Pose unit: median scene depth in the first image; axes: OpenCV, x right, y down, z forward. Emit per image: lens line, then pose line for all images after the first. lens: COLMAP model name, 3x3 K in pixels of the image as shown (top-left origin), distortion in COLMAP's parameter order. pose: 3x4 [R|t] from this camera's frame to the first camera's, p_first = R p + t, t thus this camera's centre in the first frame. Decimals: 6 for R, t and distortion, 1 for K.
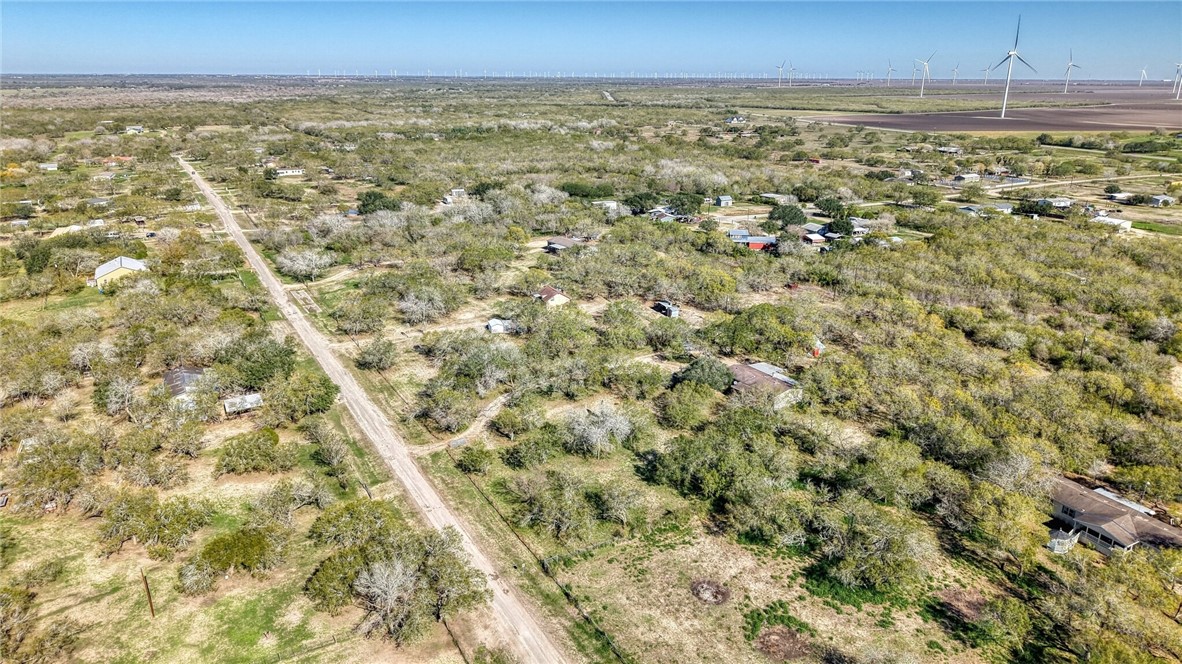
lens RADIAL K [[789.9, 0, 591.0], [0, 789.9, 332.0], [0, 0, 1]] dist [0.018479, -0.023321]
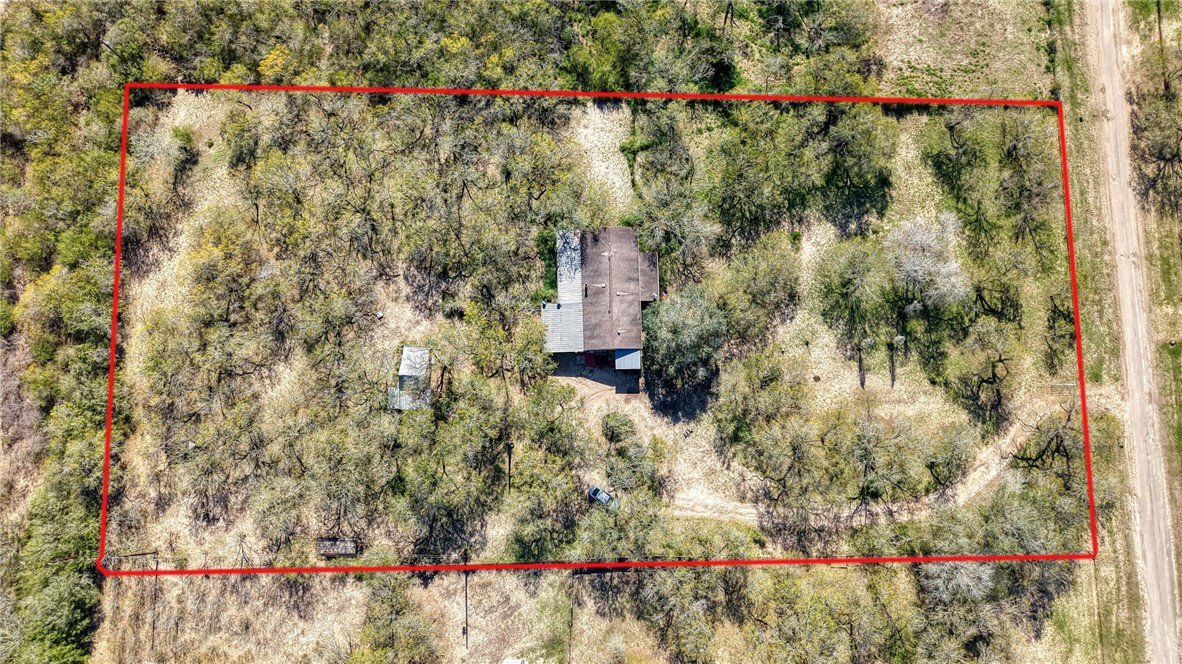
lens RADIAL K [[789.9, 0, 591.0], [0, 789.9, 332.0], [0, 0, 1]] dist [0.018479, -0.023321]
pose [[-0.862379, -0.502798, 0.059124, 0.066241], [0.144926, -0.133284, 0.980424, -0.219812], [-0.485076, 0.854066, 0.187810, 0.353913]]
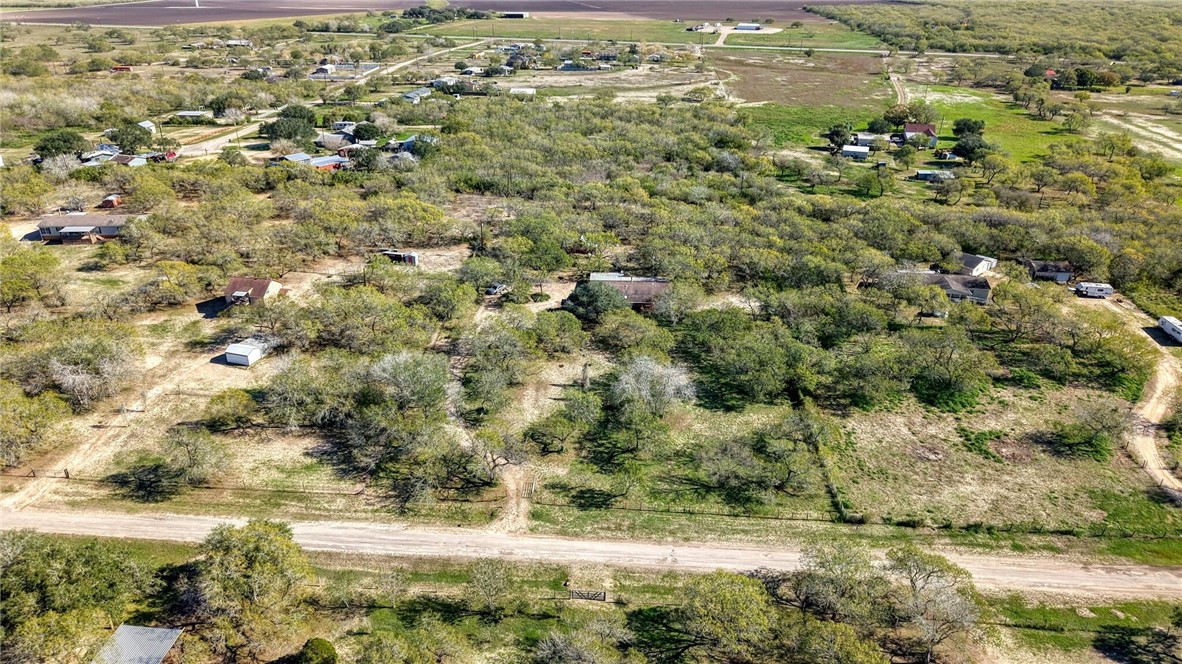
lens RADIAL K [[789.9, 0, 591.0], [0, 789.9, 332.0], [0, 0, 1]] dist [0.018479, -0.023321]
pose [[0.549303, -0.353709, 0.757071, -0.219167], [0.256381, 0.933637, 0.250182, -0.055440], [-0.795321, 0.056673, 0.603534, 0.174812]]
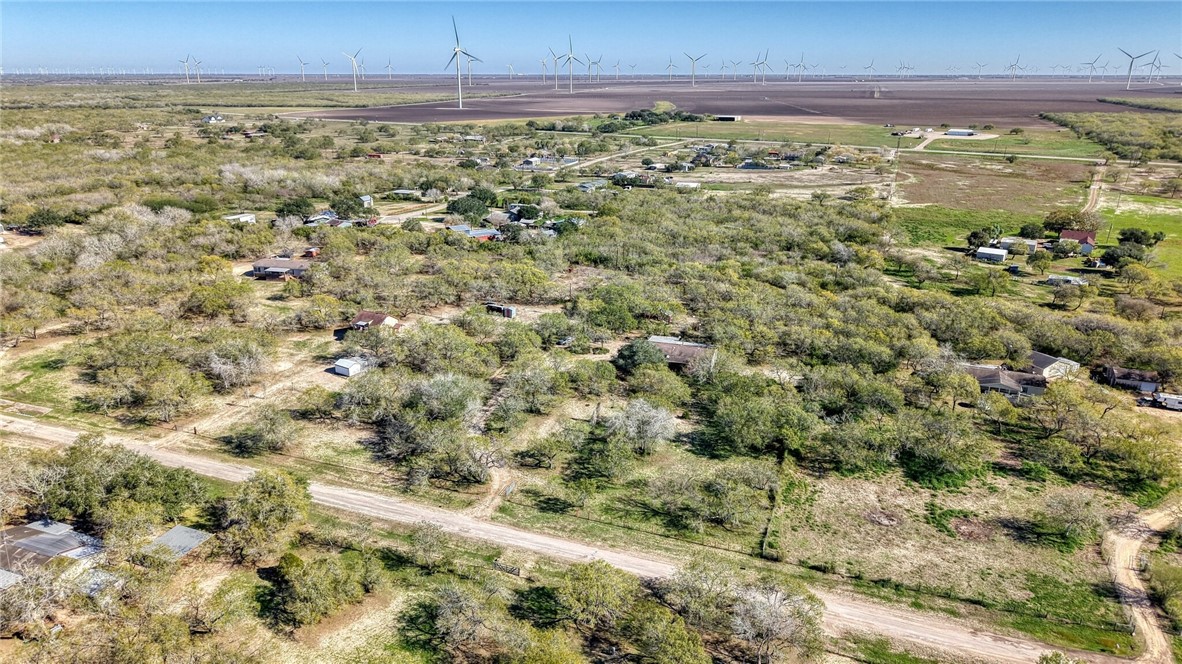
lens RADIAL K [[789.9, 0, 591.0], [0, 789.9, 332.0], [0, 0, 1]] dist [0.018479, -0.023321]
pose [[0.768497, -0.203196, 0.606732, -0.203906], [0.199854, 0.977022, 0.074069, -0.026184], [-0.607841, 0.064336, 0.791448, 0.082984]]
